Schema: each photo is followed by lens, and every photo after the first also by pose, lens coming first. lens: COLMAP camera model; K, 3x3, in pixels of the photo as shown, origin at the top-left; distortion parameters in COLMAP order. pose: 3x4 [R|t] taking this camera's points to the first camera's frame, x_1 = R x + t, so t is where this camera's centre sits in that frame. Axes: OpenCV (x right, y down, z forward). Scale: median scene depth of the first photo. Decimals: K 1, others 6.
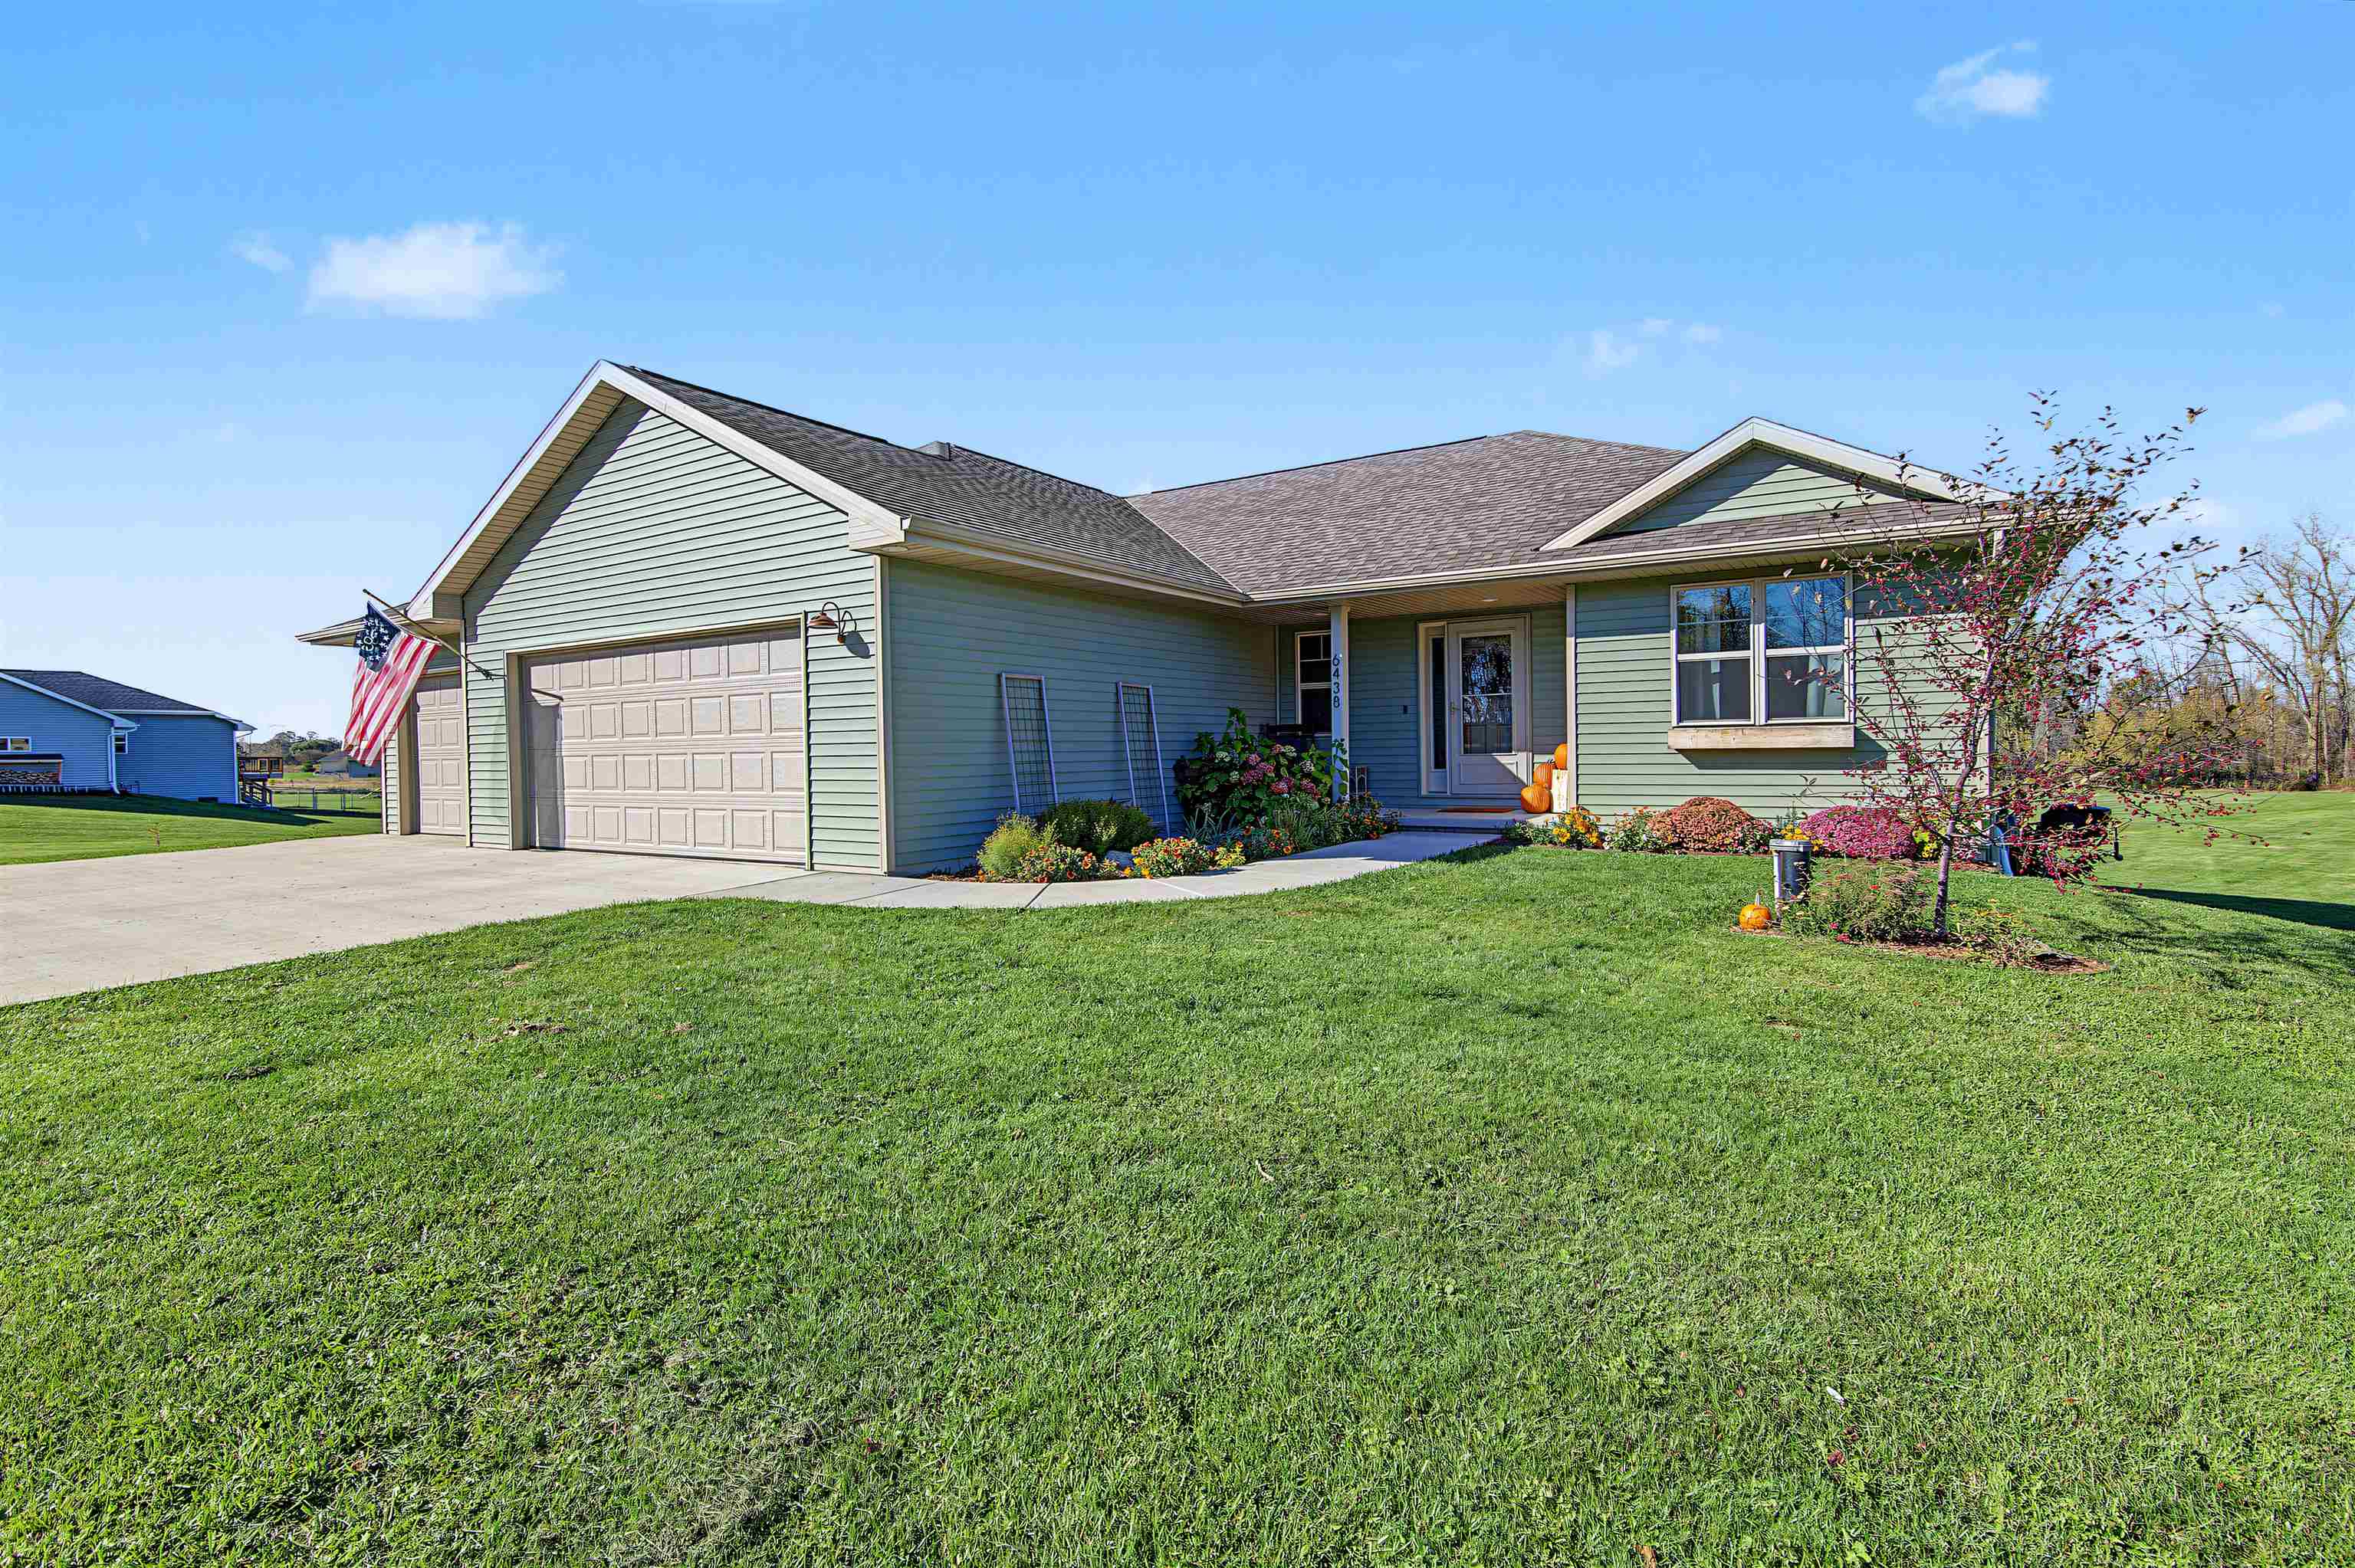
lens RADIAL K [[1081.9, 0, 1193.3], [0, 1081.9, 777.0], [0, 0, 1]] dist [-0.008862, 0.001810]
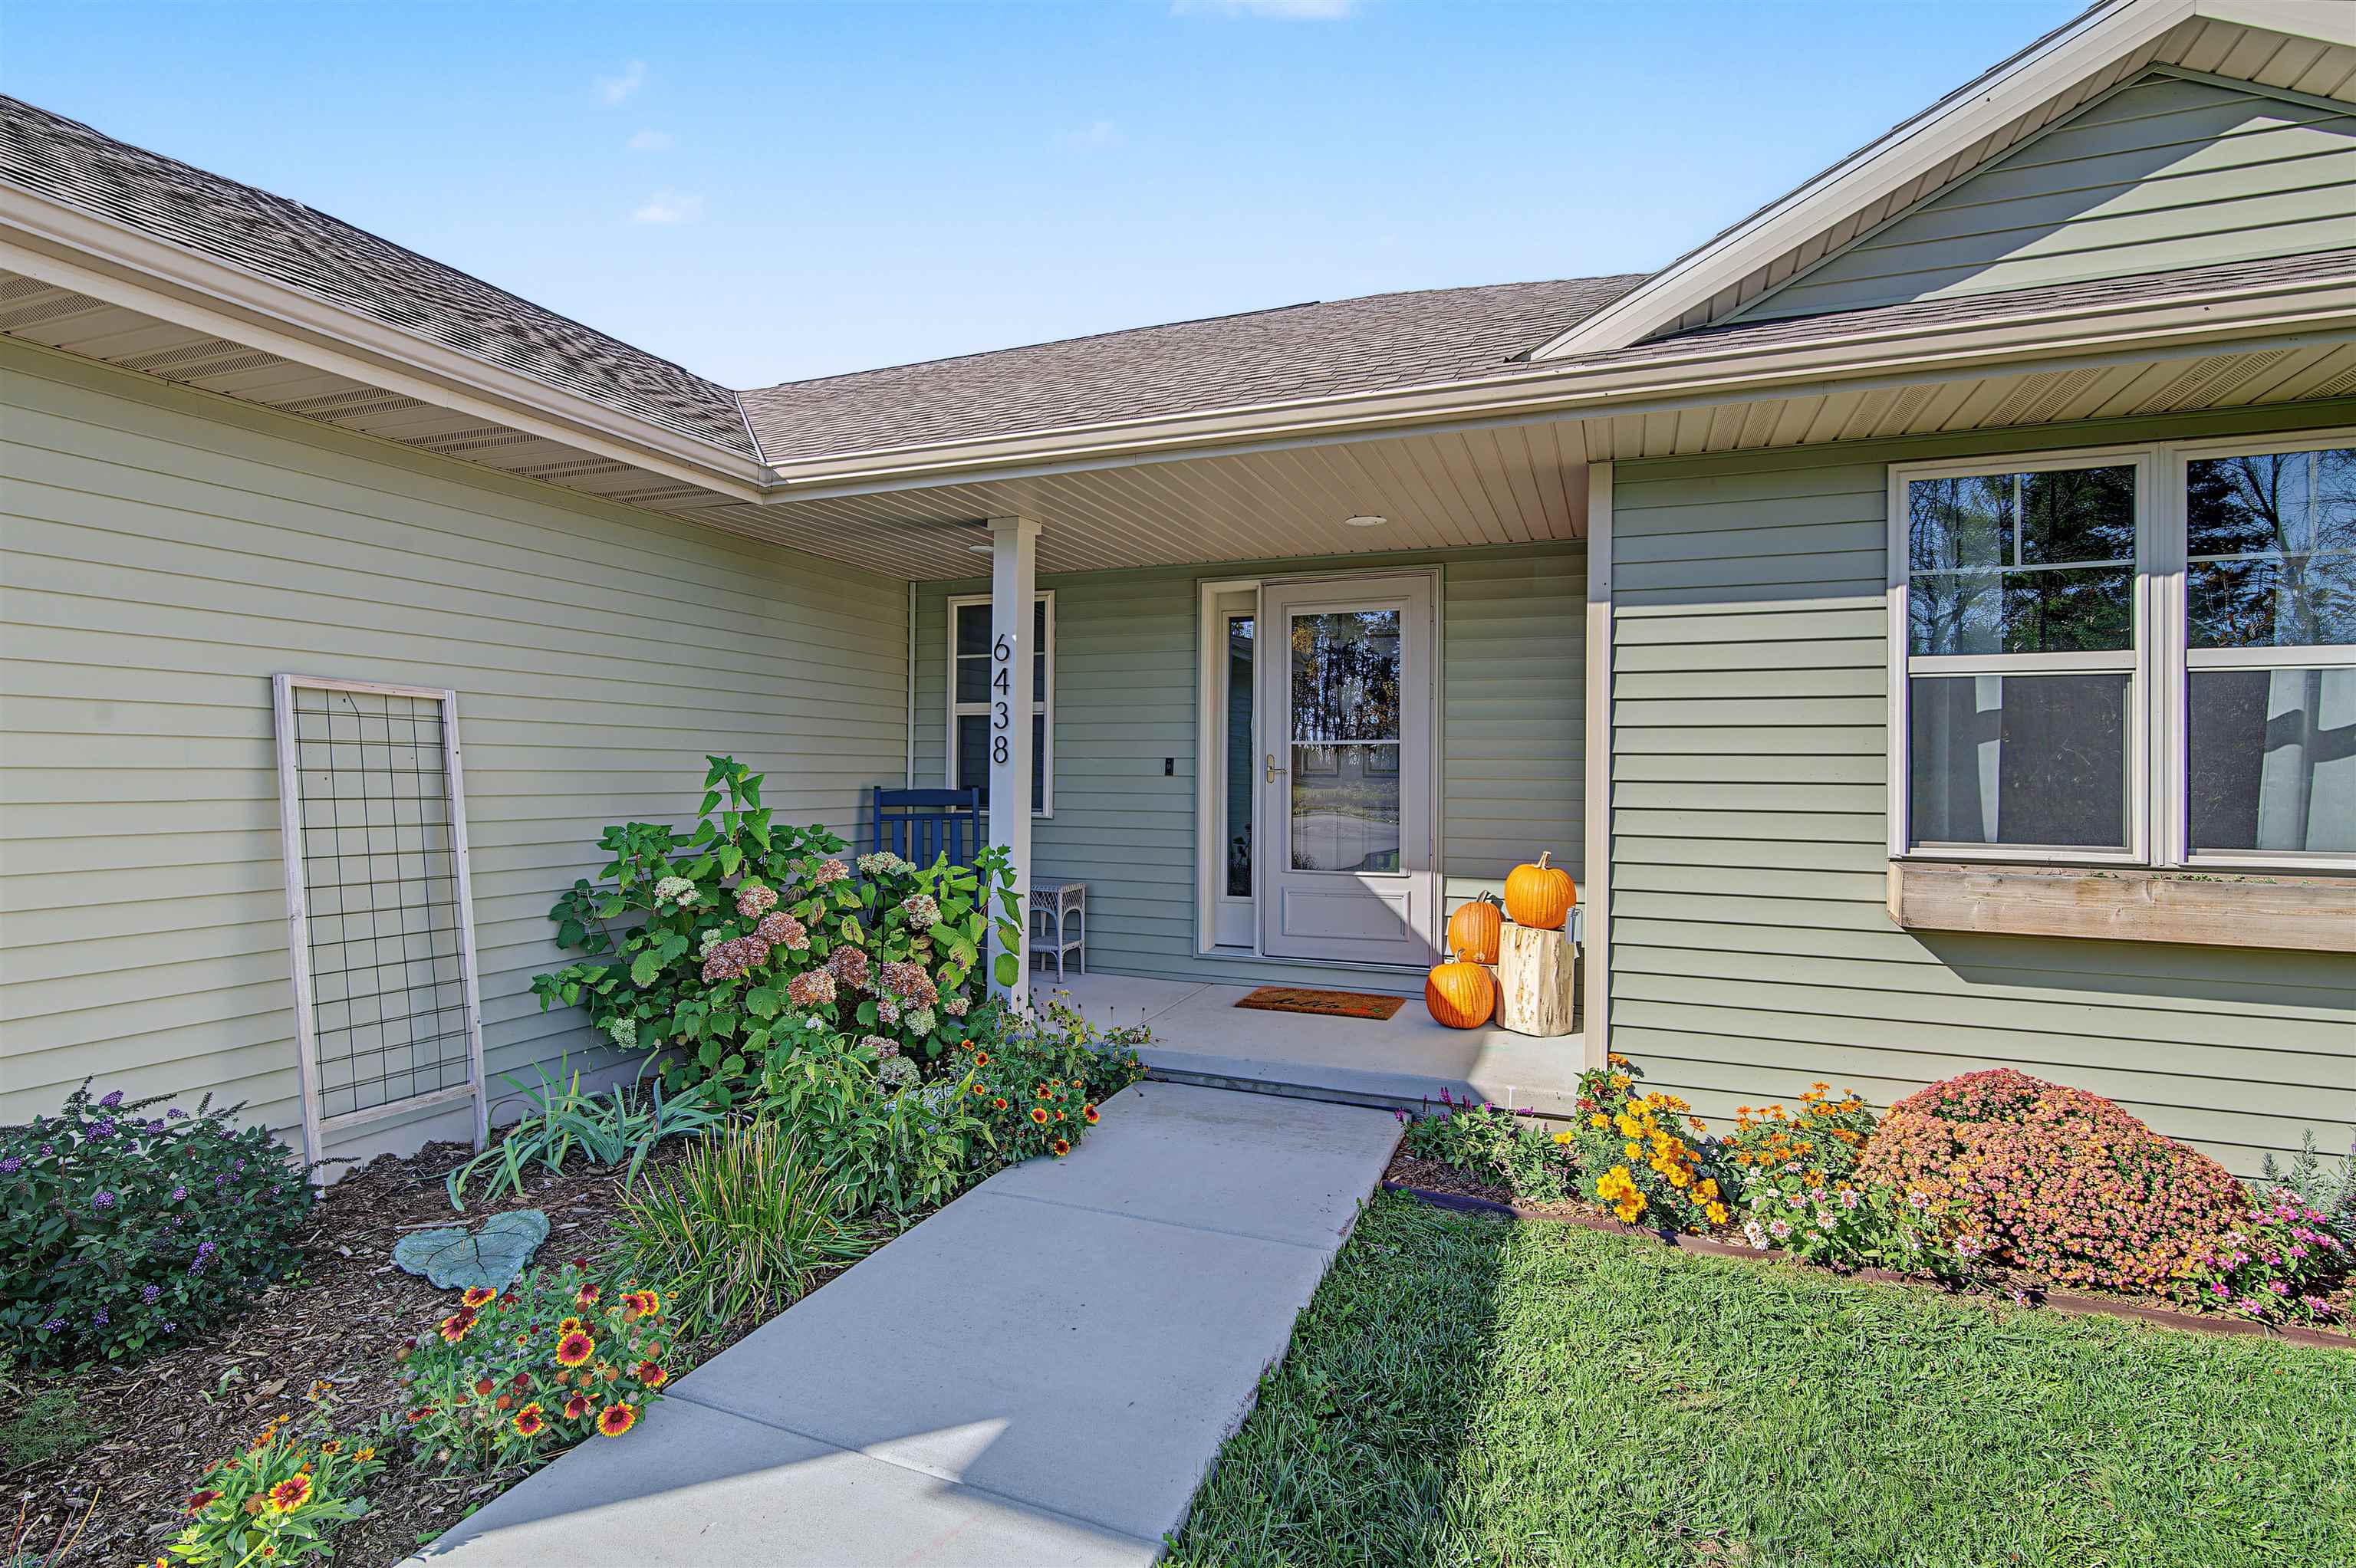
lens RADIAL K [[1082.4, 0, 1168.0], [0, 1082.4, 777.4], [0, 0, 1]] dist [-0.008862, 0.001810]
pose [[0.984466, 0.024050, 0.173920, 0.135653], [-0.020807, 0.999574, -0.020448, -0.056913], [-0.174338, 0.016511, 0.984547, 0.643474]]
